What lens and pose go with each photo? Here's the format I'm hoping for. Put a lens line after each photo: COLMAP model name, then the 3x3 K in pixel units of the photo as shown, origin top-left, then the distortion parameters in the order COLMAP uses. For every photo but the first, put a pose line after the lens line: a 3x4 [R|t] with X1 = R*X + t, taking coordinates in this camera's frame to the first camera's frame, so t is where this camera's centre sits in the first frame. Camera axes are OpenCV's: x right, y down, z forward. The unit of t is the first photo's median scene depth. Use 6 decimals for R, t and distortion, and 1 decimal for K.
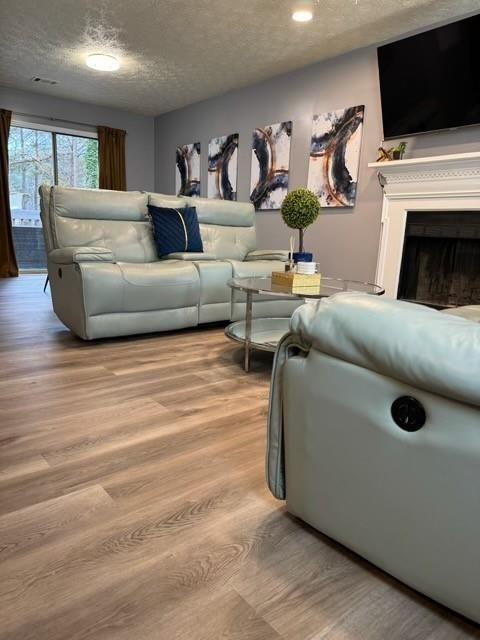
lens RADIAL K [[448.7, 0, 240.0], [0, 448.7, 320.0], [0, 0, 1]] dist [0.085997, -0.105966]
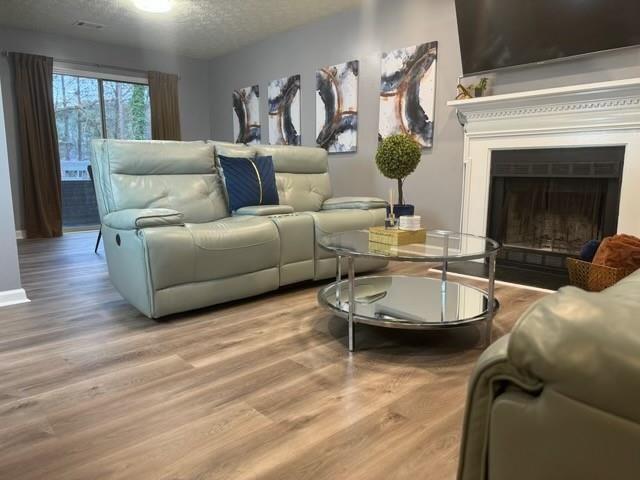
lens RADIAL K [[448.7, 0, 320.0], [0, 448.7, 240.0], [0, 0, 1]] dist [0.085997, -0.105966]
pose [[0.997028, -0.049846, 0.058748, -0.044527], [0.052172, 0.997886, -0.038748, -0.033188], [-0.056692, 0.041697, 0.997521, 0.082050]]
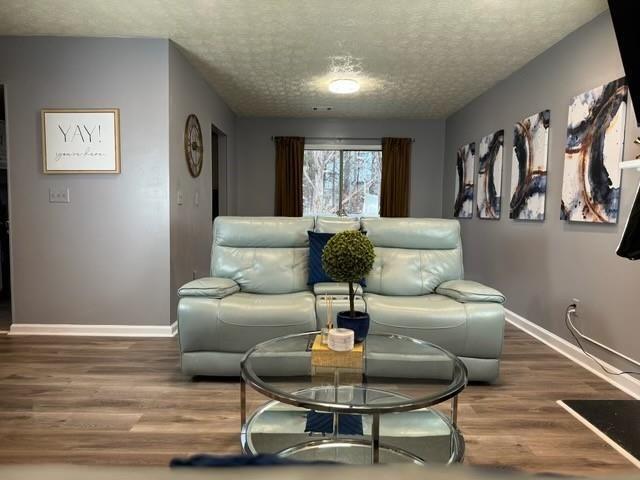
lens RADIAL K [[445.9, 0, 319.9], [0, 445.9, 251.4], [0, 0, 1]] dist [-0.005479, -0.001643]
pose [[0.787985, 0.032345, -0.614844, 0.306413], [-0.105904, 0.990856, -0.083601, -0.109865], [0.606517, 0.130990, 0.784205, 0.237543]]
